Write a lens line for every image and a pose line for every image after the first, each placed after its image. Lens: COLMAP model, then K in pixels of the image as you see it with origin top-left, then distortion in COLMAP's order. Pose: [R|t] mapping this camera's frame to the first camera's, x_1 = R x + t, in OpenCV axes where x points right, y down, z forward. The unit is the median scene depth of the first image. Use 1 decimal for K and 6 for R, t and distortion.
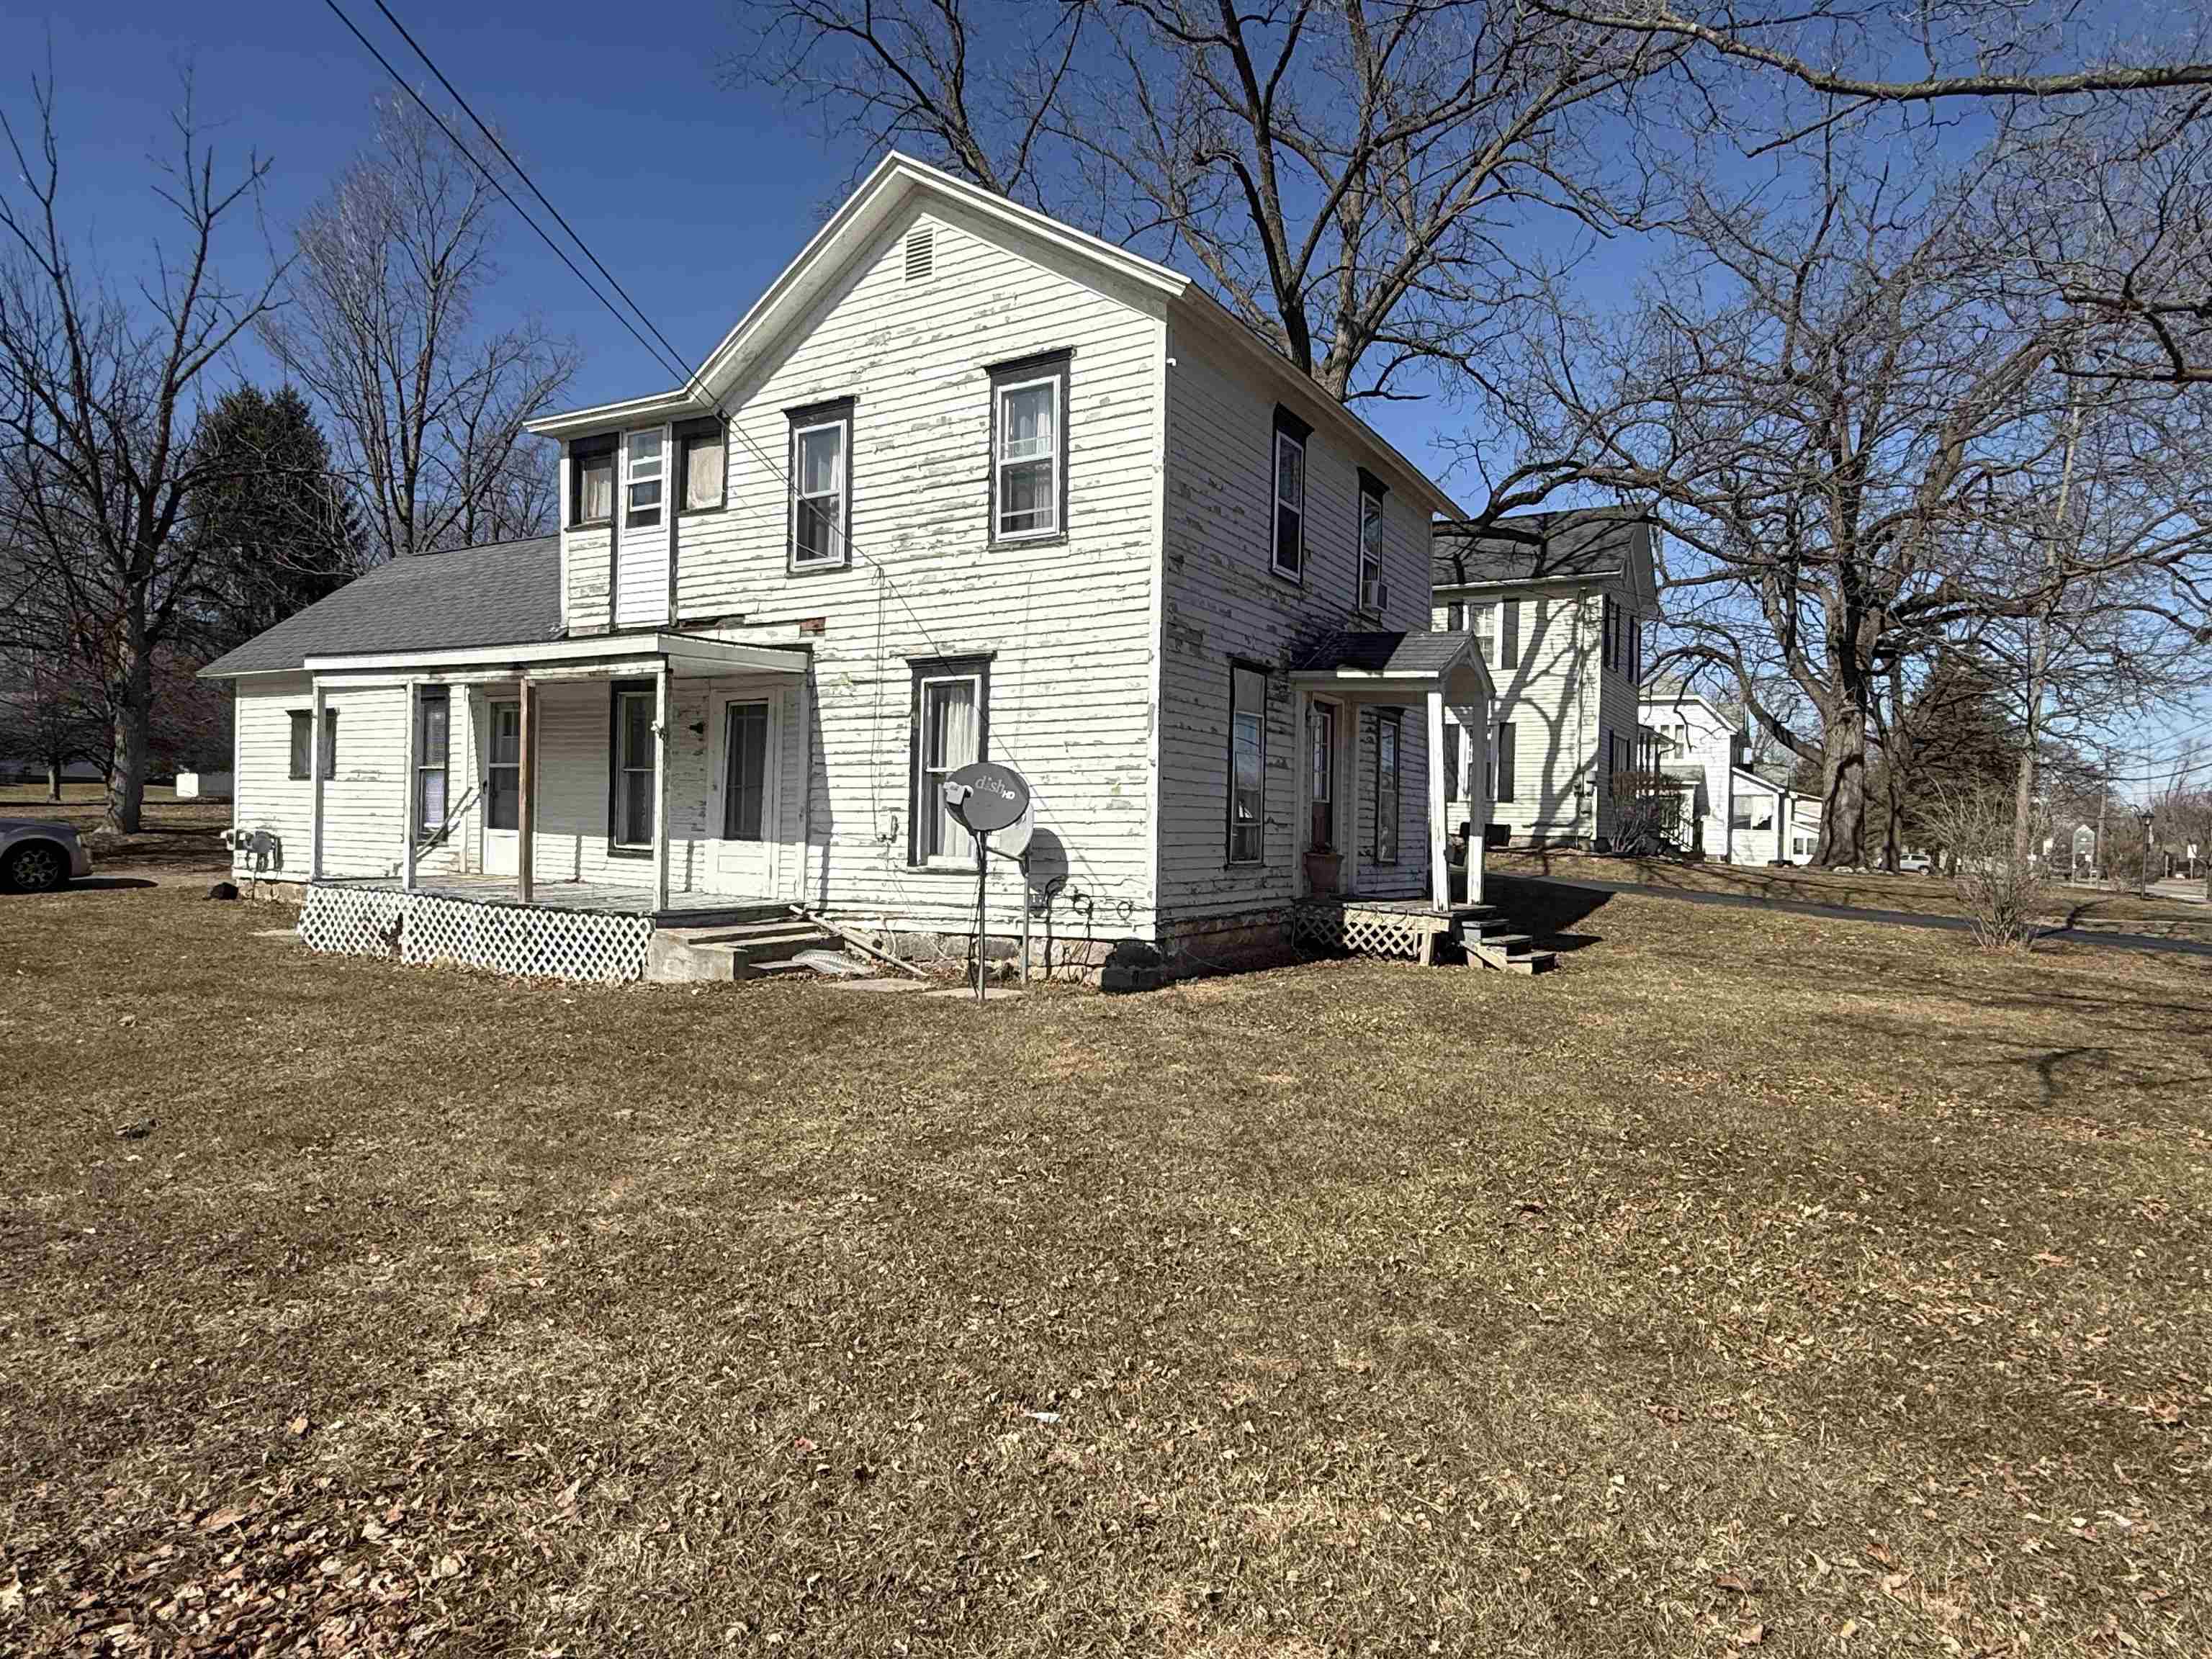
lens RADIAL K [[1312.9, 0, 1091.1], [0, 1312.9, 841.8], [0, 0, 1]] dist [-0.004603, 0.004528]
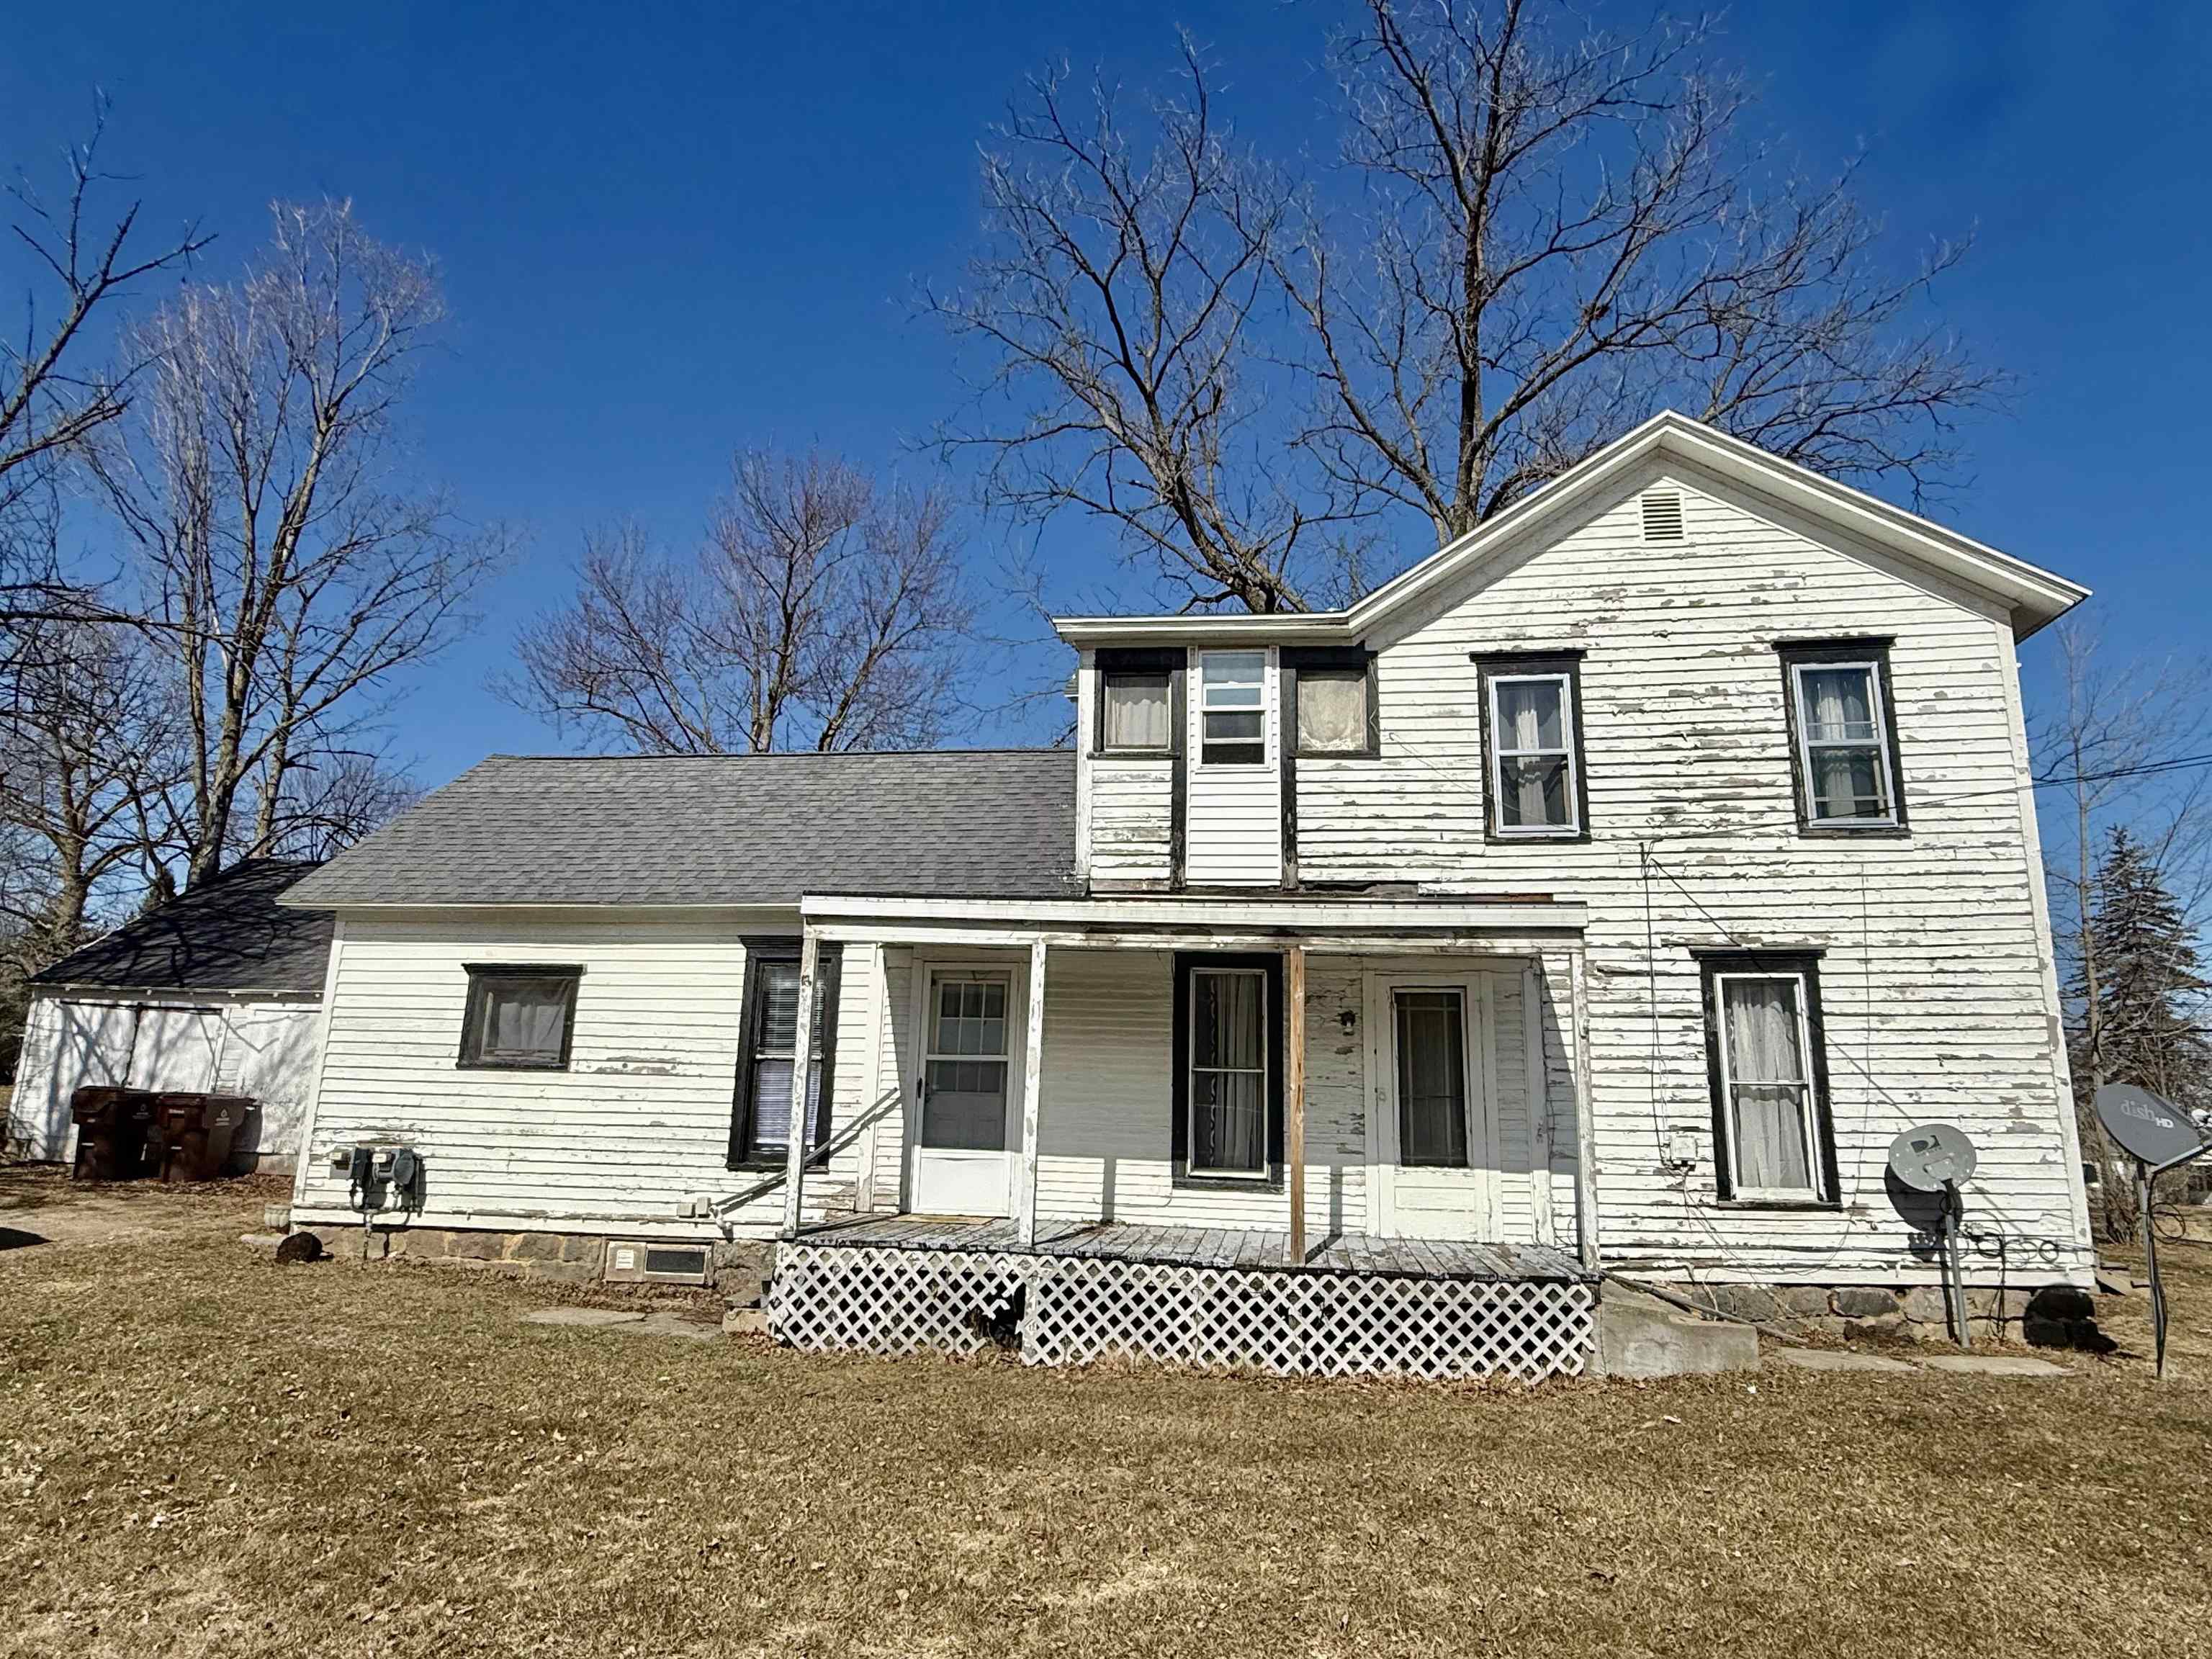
lens RADIAL K [[1312.9, 0, 1101.5], [0, 1312.9, 835.8], [0, 0, 1]] dist [-0.004603, 0.004528]
pose [[0.920403, 0.085272, 0.381558, -0.802232], [0.000206, 0.975820, -0.218576, -0.023917], [-0.390970, 0.201256, 0.898130, 0.355030]]
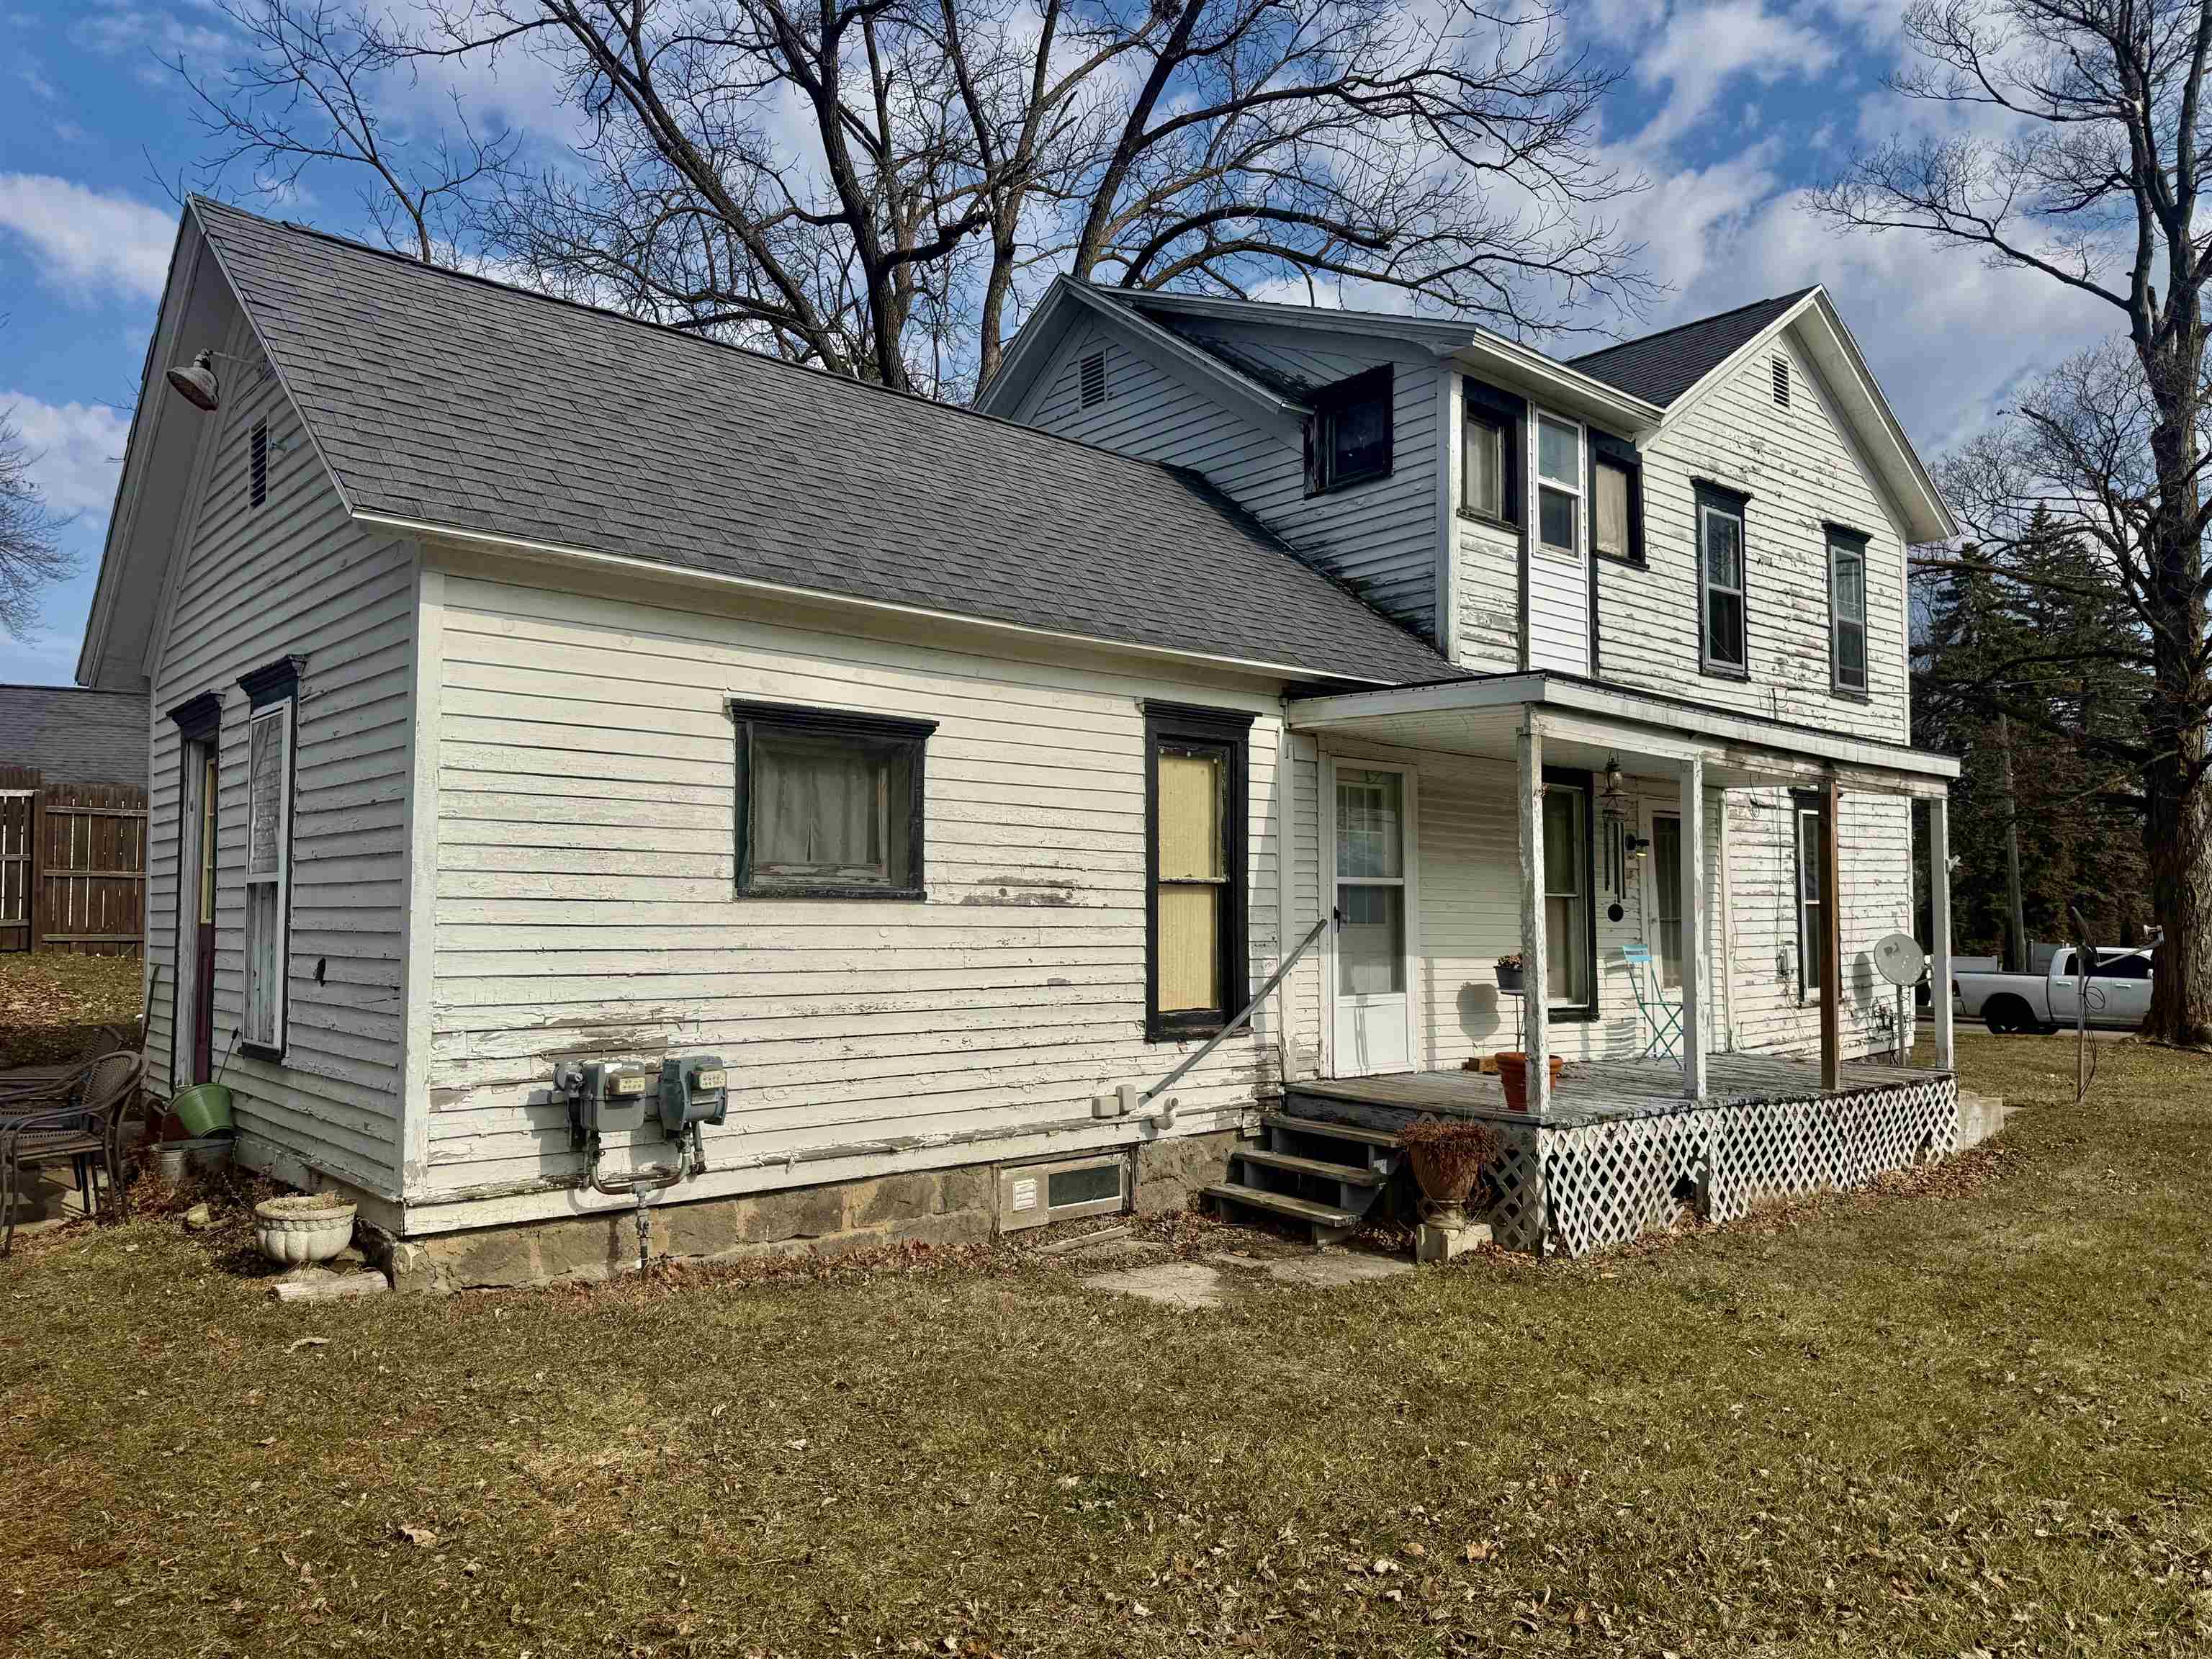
lens RADIAL K [[1577.8, 0, 1120.7], [0, 1577.8, 835.2], [0, 0, 1]] dist [0.052103, -0.067913]
pose [[0.302407, 0.030721, 0.952684, -1.368205], [0.015301, 0.999195, -0.037078, -0.065953], [-0.953056, 0.025790, 0.301693, 1.084028]]
